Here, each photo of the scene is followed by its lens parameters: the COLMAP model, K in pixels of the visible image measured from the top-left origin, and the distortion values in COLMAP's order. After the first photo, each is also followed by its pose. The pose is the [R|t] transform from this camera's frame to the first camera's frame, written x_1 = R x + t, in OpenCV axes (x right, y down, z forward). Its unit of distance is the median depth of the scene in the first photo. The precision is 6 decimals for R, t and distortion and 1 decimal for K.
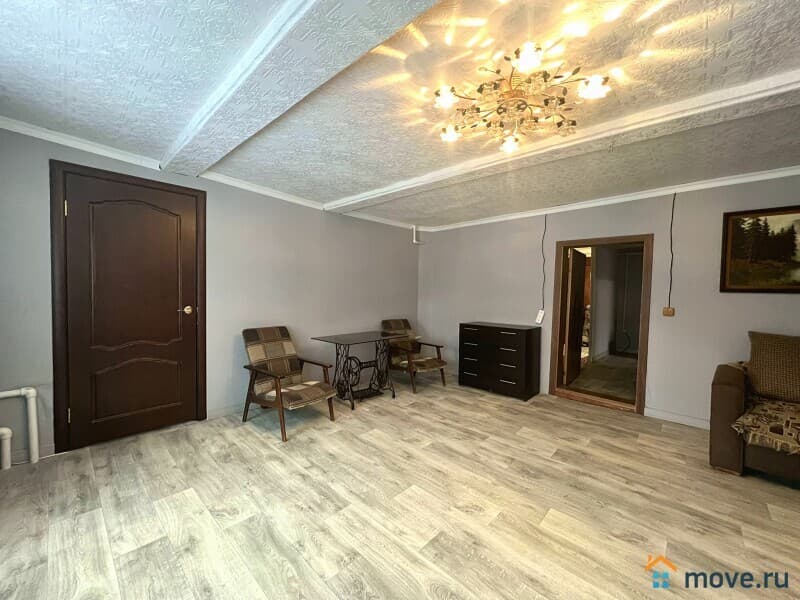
lens RADIAL K [[318.6, 0, 398.6], [0, 318.6, 298.1], [0, 0, 1]] dist [-0.001461, 0.000219]
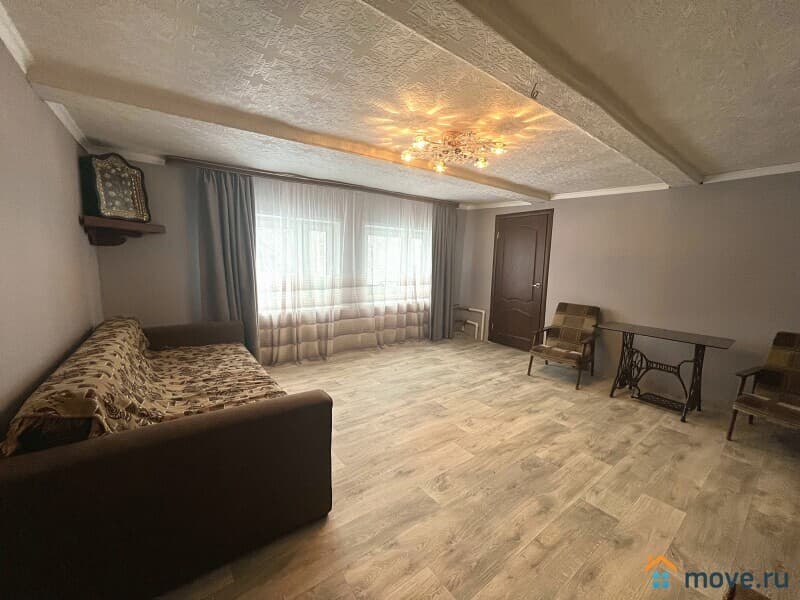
lens RADIAL K [[318.6, 0, 398.6], [0, 318.6, 298.1], [0, 0, 1]] dist [-0.001461, 0.000219]
pose [[-0.174216, 0.084202, -0.981101, 1.230714], [-0.067392, 0.992982, 0.097189, -0.010080], [0.982399, 0.083050, -0.167318, 0.658300]]
